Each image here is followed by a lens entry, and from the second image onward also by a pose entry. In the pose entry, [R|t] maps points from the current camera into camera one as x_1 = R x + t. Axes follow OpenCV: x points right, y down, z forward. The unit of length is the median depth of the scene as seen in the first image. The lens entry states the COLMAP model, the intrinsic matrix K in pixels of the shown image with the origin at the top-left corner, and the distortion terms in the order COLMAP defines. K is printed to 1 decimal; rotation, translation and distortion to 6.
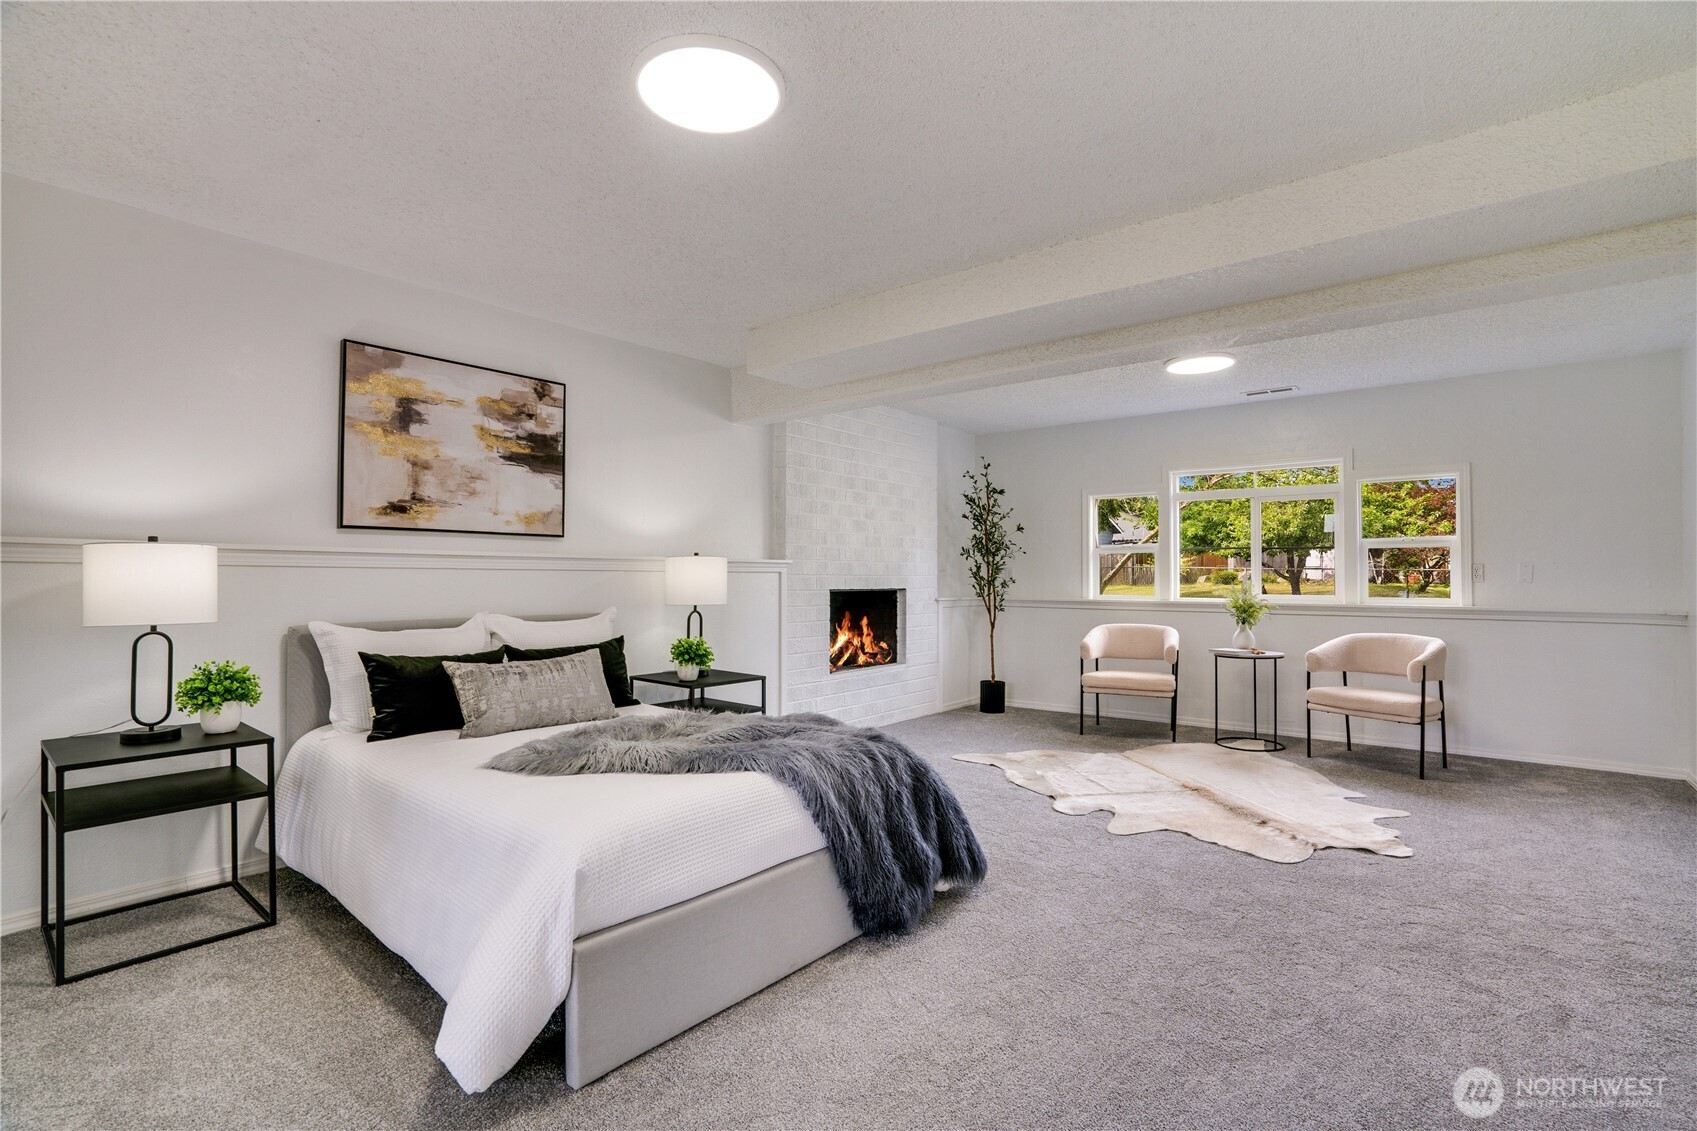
lens RADIAL K [[785.9, 0, 833.8], [0, 785.9, 565.1], [0, 0, 1]] dist [-0.059801, 0.022791]
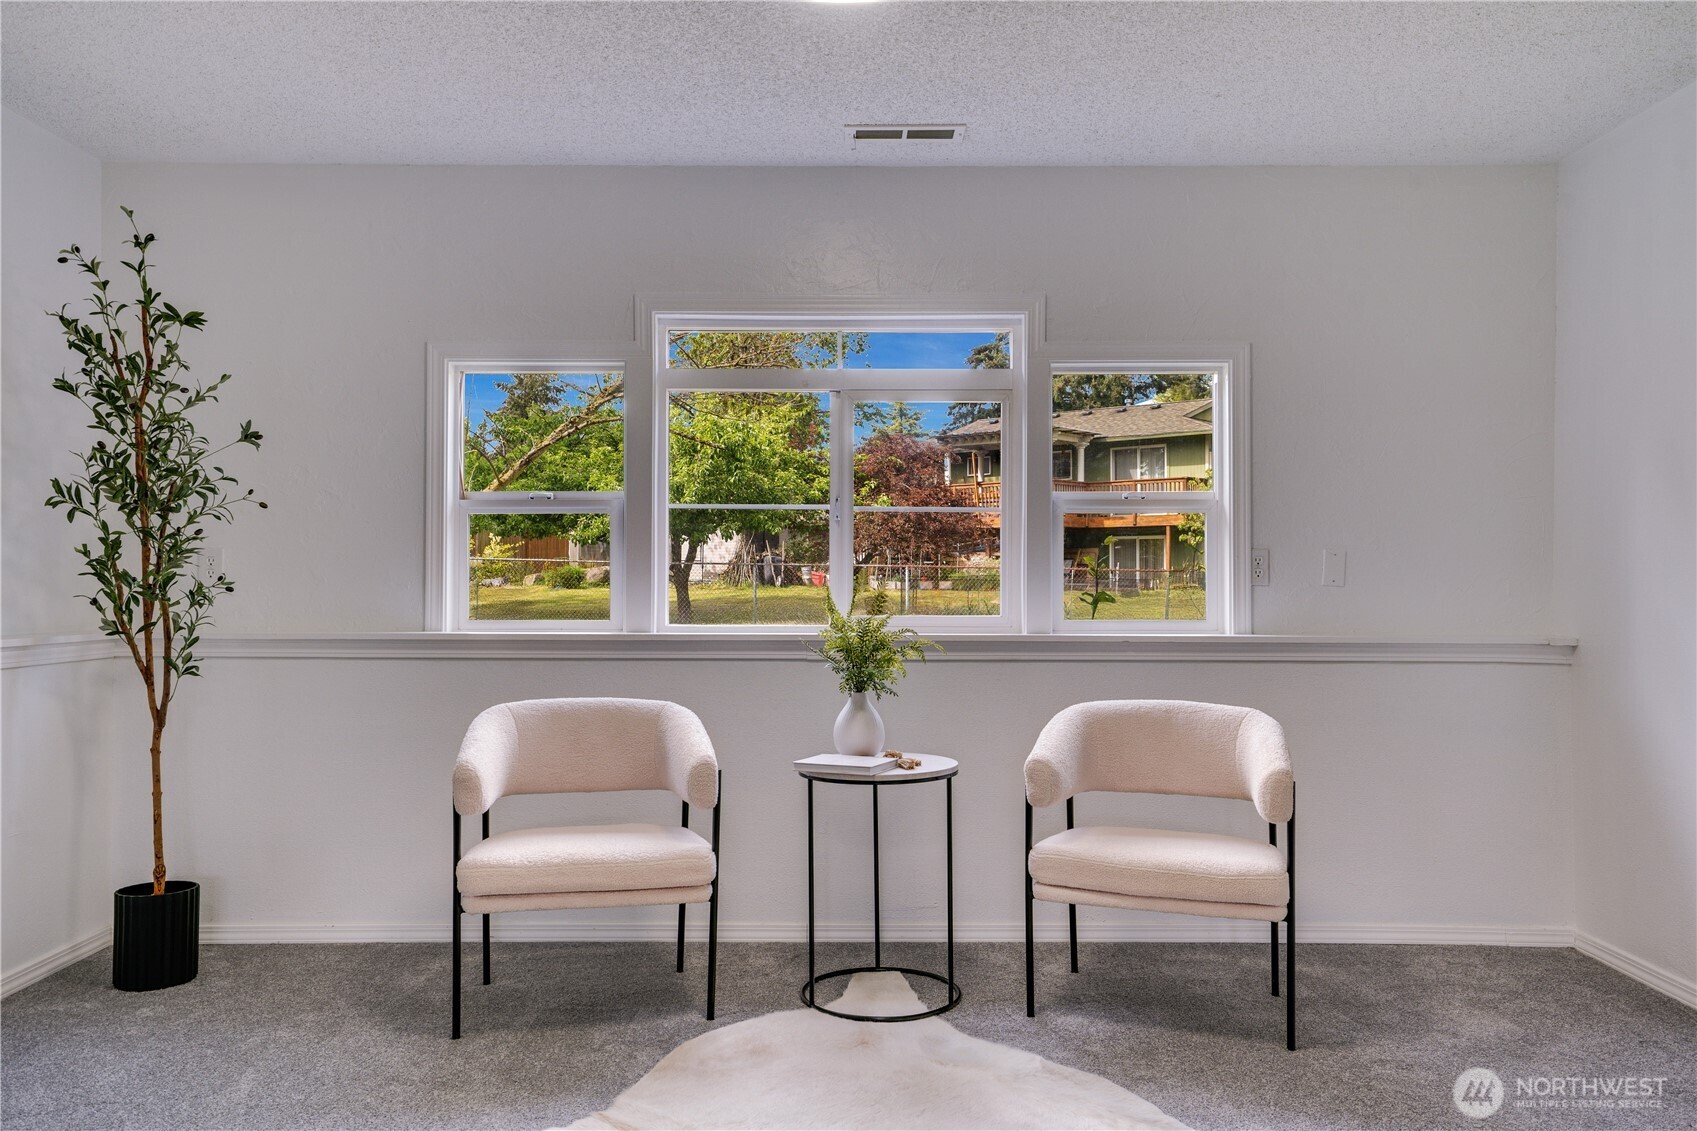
lens RADIAL K [[1312.4, 0, 847.1], [0, 1312.4, 562.8], [0, 0, 1]] dist [-0.001942, 0.065740]
pose [[0.768988, 0.006736, 0.639228, 0.067922], [-0.010068, 0.999948, 0.001575, 0.006458], [-0.639184, -0.007647, 0.769016, 0.378502]]
